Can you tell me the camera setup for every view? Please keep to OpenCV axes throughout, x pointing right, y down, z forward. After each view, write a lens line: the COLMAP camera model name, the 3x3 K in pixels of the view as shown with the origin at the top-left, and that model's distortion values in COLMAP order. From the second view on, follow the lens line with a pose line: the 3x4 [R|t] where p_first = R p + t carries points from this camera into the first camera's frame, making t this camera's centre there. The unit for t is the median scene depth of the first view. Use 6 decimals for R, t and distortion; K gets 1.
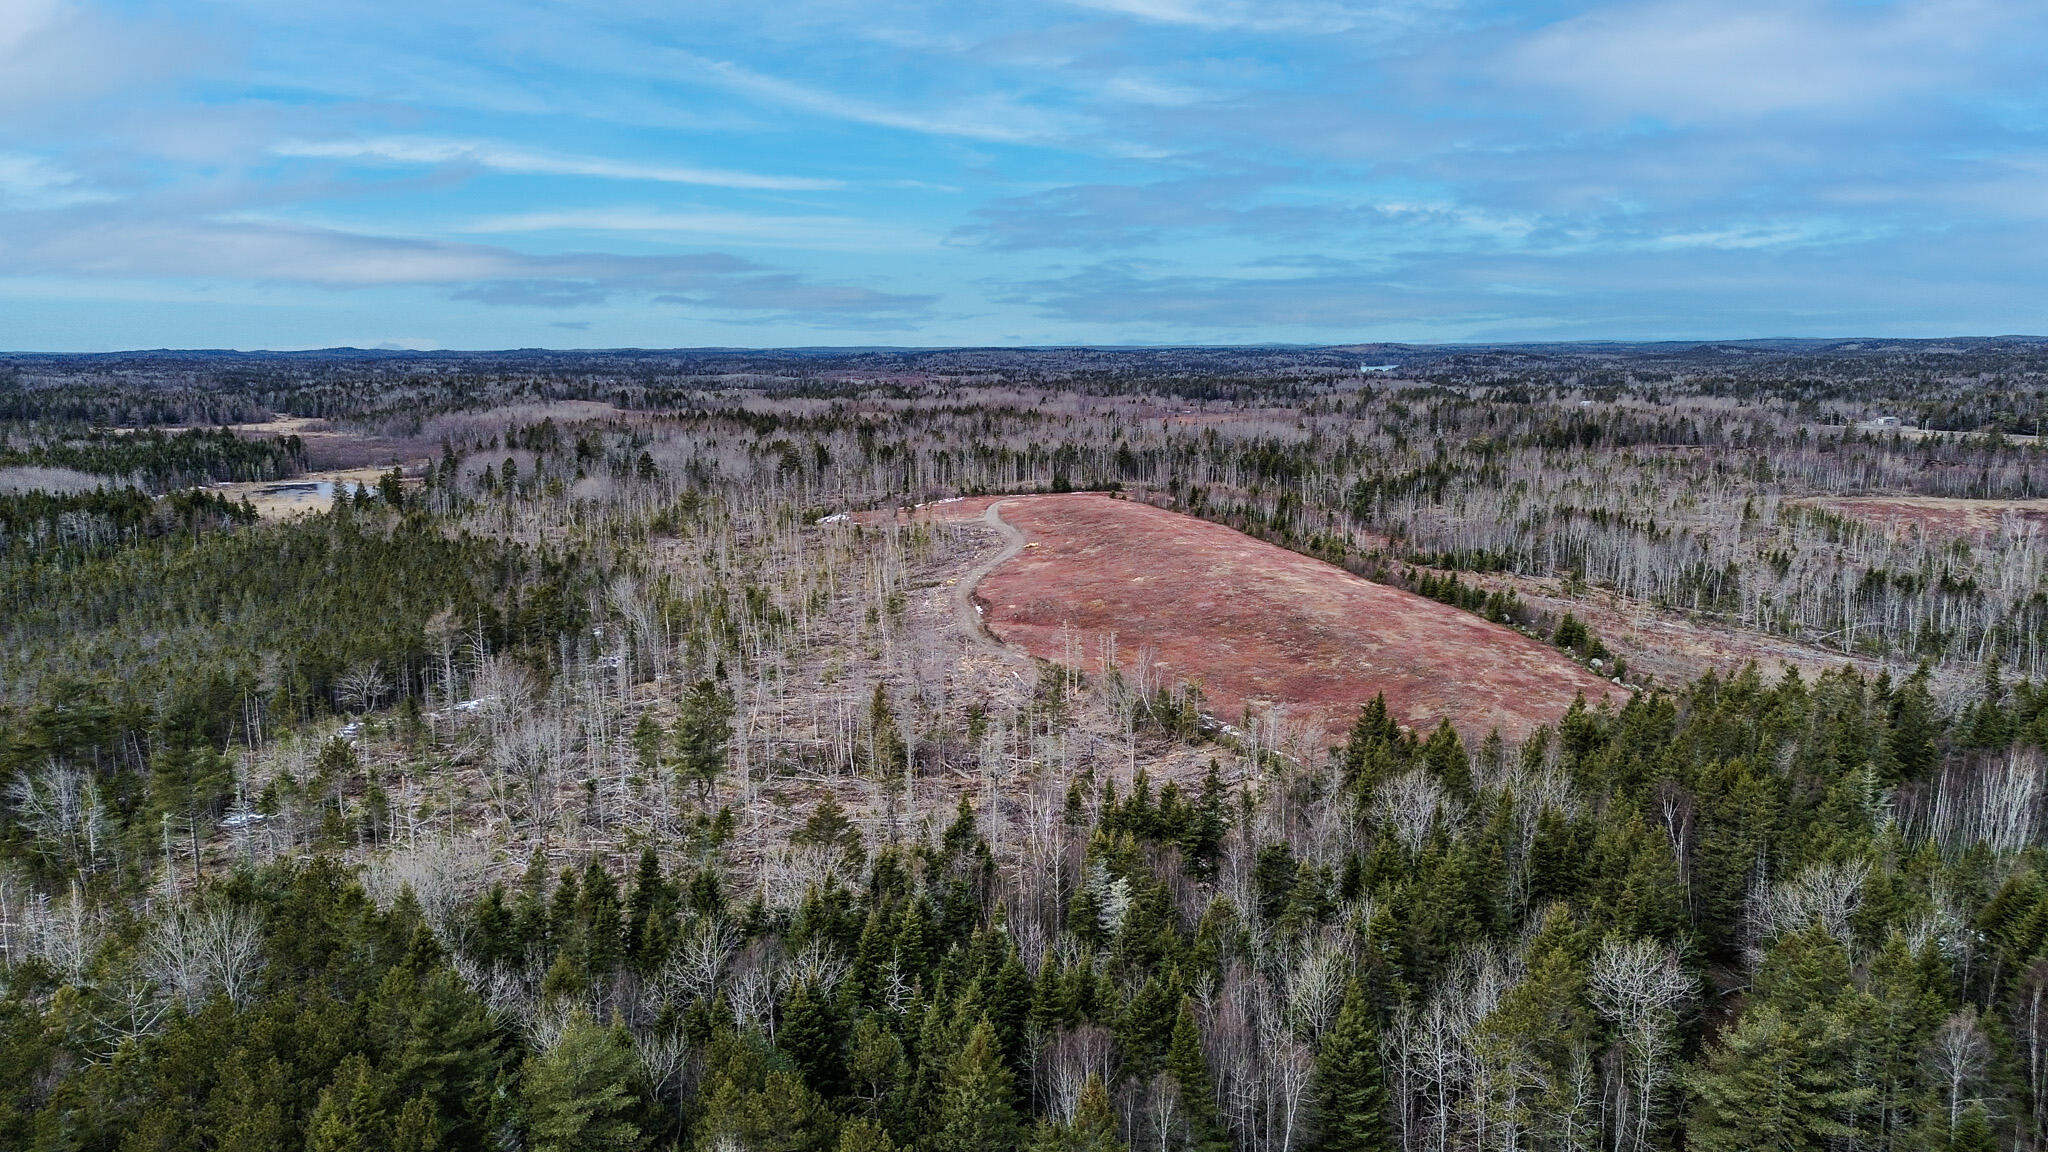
lens RADIAL K [[1446.9, 0, 1029.1], [0, 1446.9, 577.5], [0, 0, 1]] dist [0.085568, -0.079313]
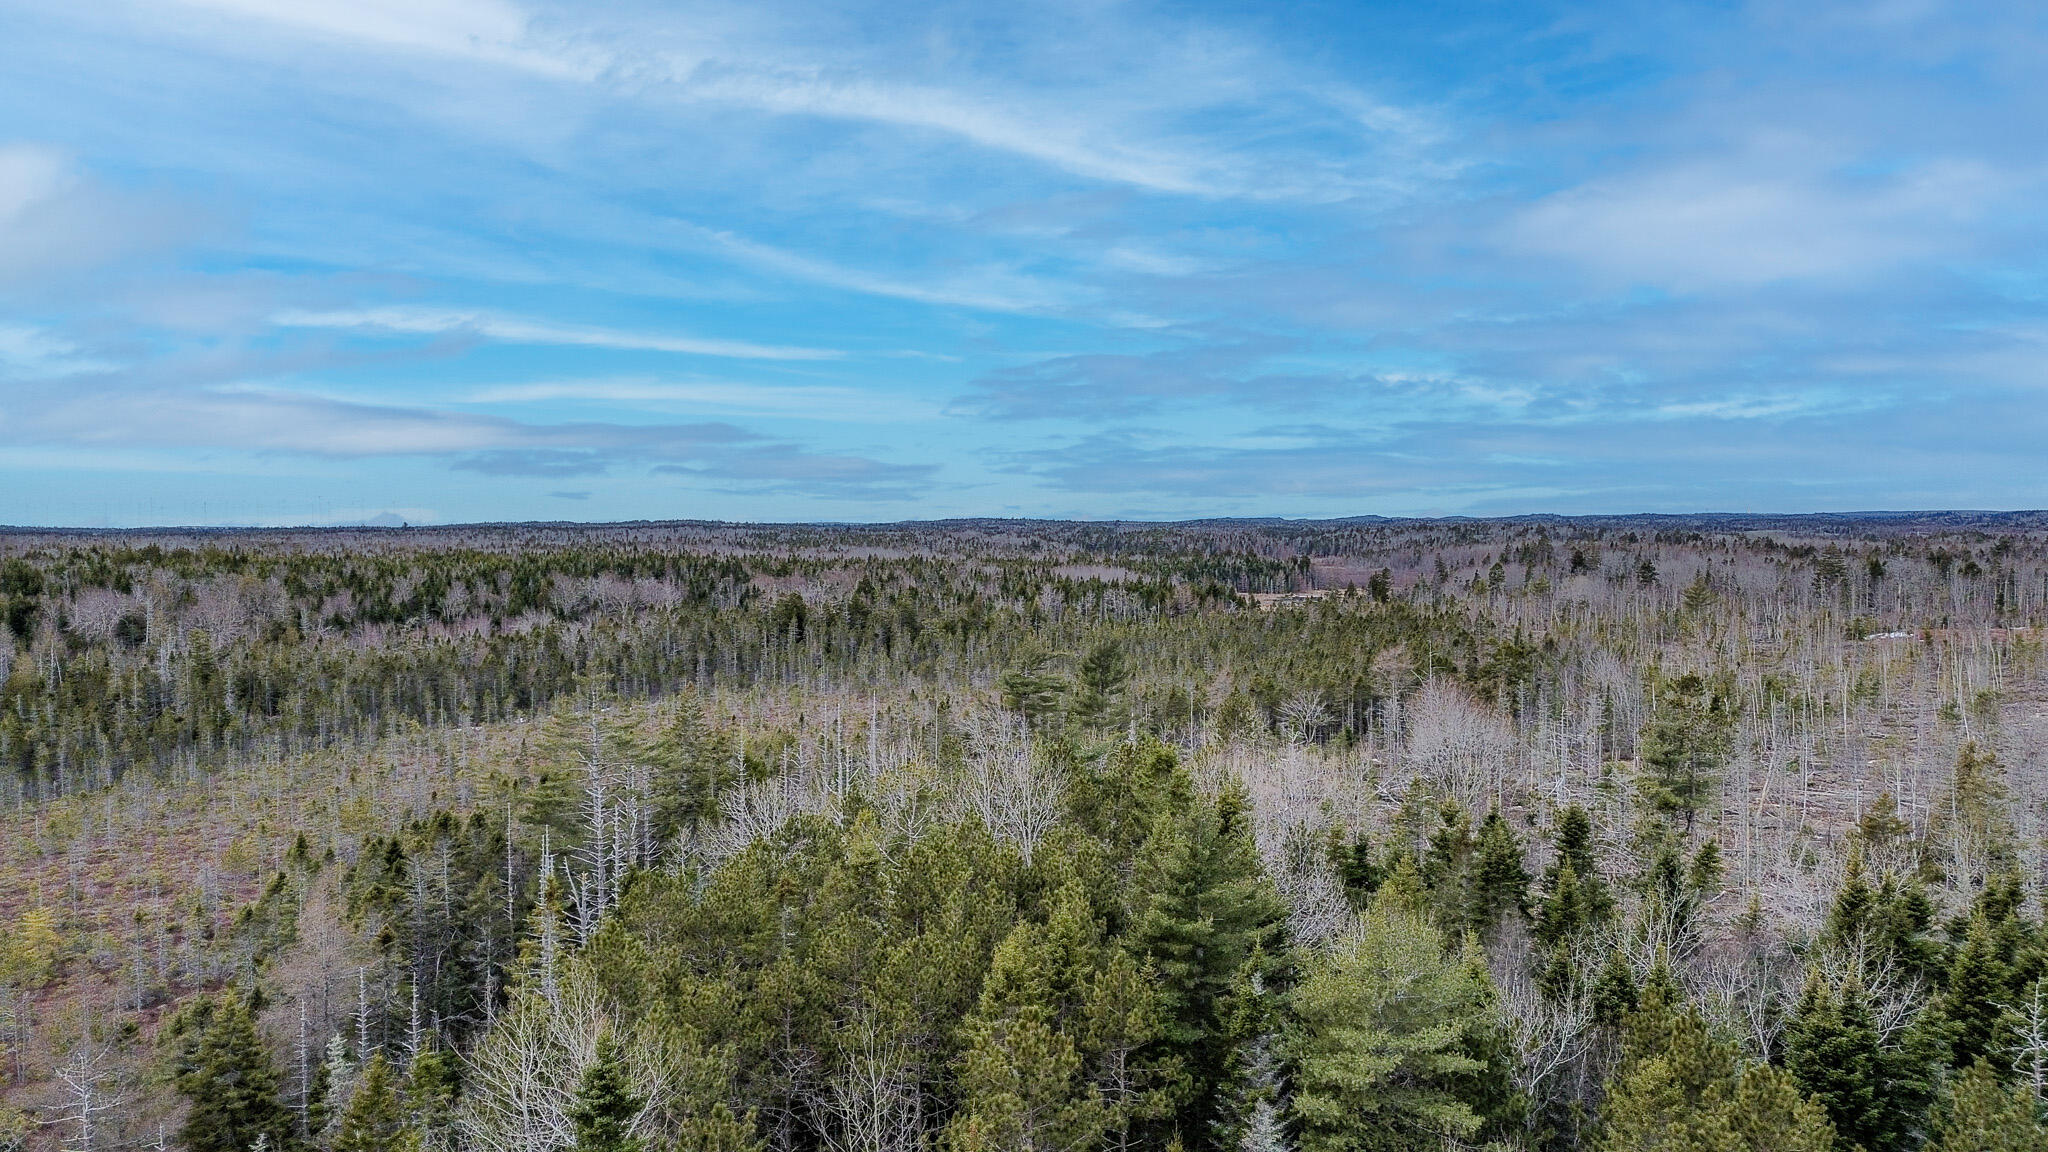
lens RADIAL K [[1446.9, 0, 1033.7], [0, 1446.9, 568.4], [0, 0, 1]] dist [0.085568, -0.079313]
pose [[0.790231, 0.022136, -0.612409, -0.013810], [-0.096693, 0.991333, -0.088937, 0.048278], [0.605133, 0.129496, 0.785522, 0.090329]]
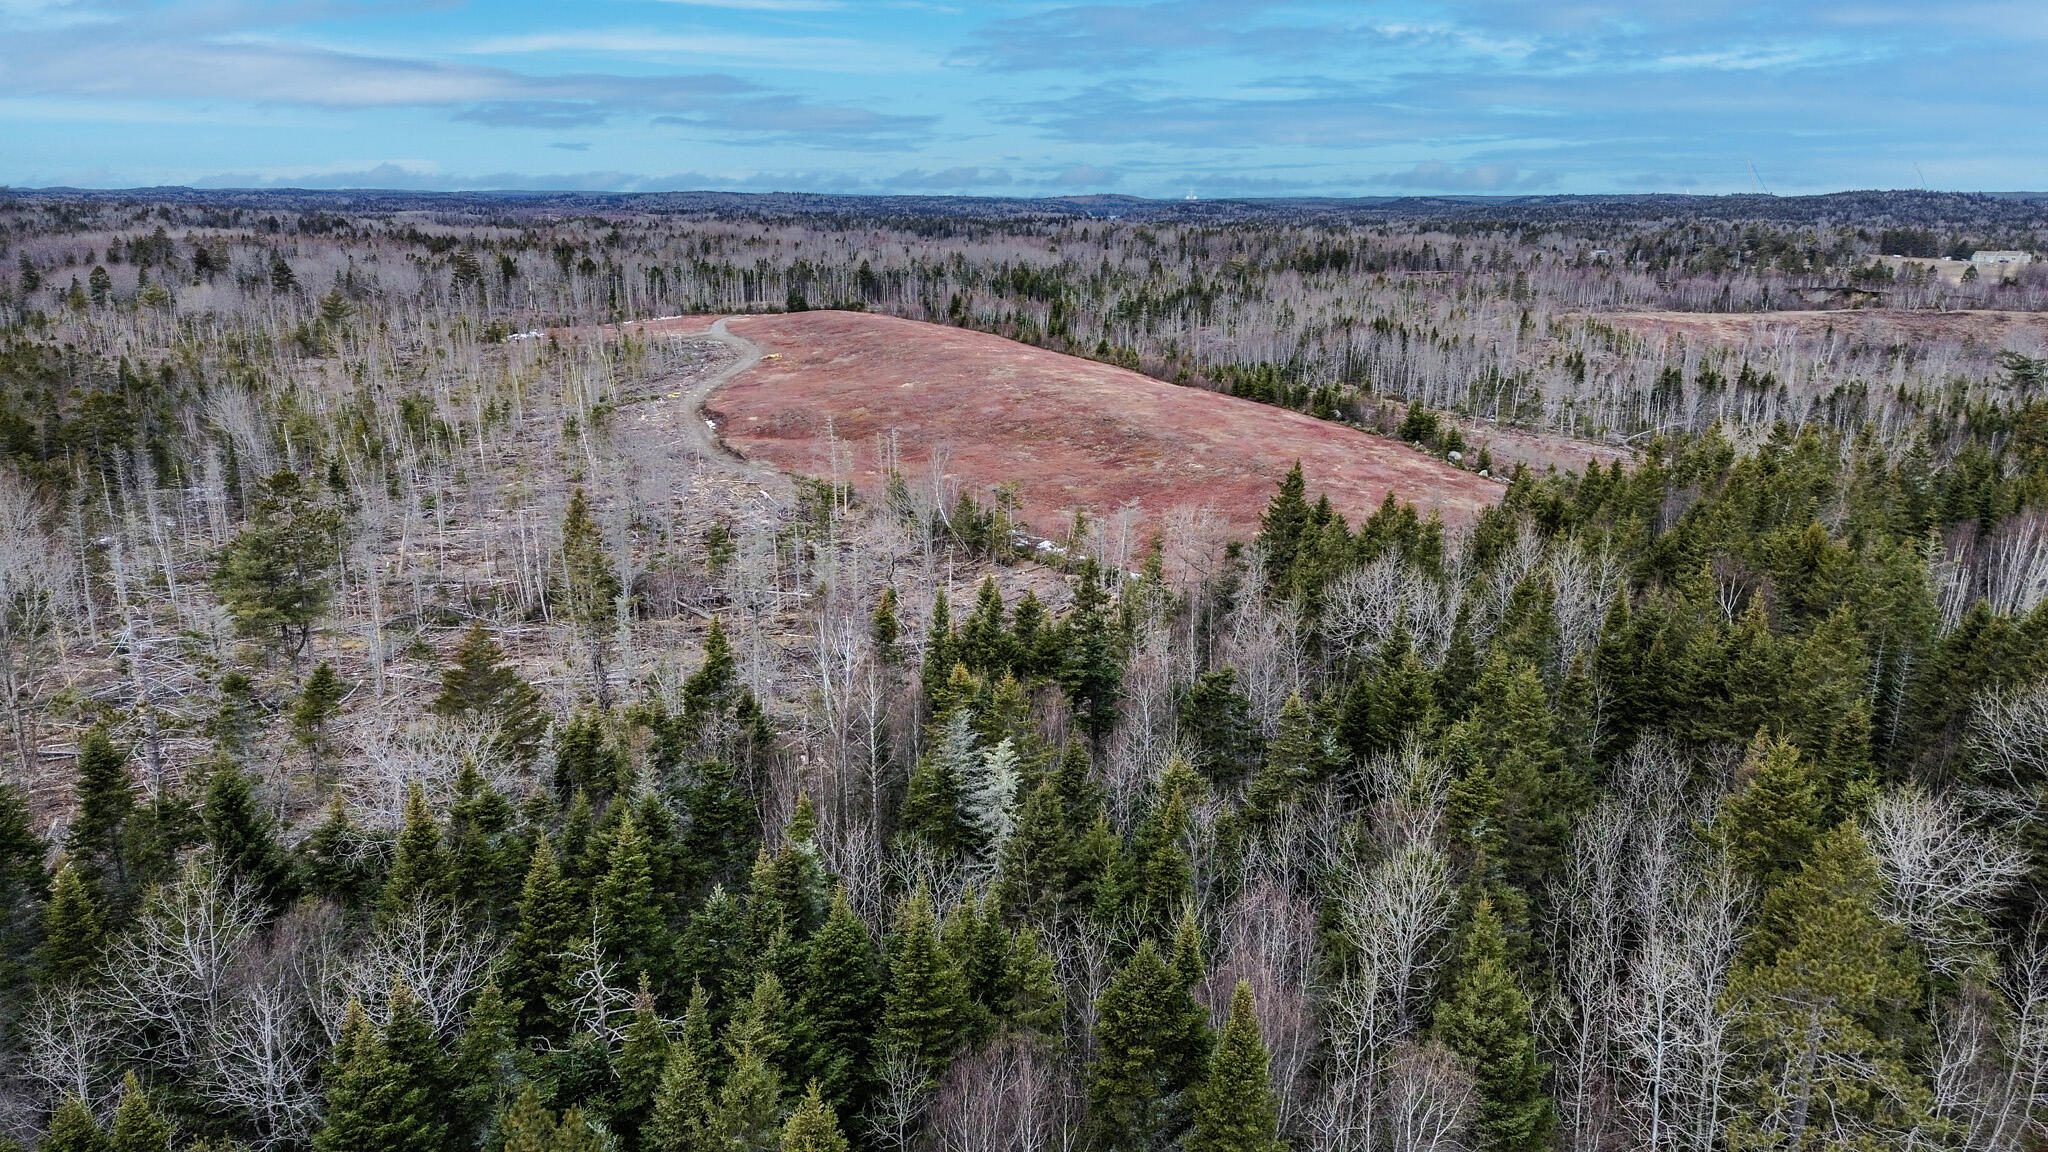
lens RADIAL K [[1446.9, 0, 1025.0], [0, 1446.9, 572.5], [0, 0, 1]] dist [0.085568, -0.079313]
pose [[0.983080, -0.036546, 0.179497, -0.008752], [0.019754, 0.995332, 0.094462, 0.025245], [-0.182111, -0.089317, 0.979213, 0.129302]]
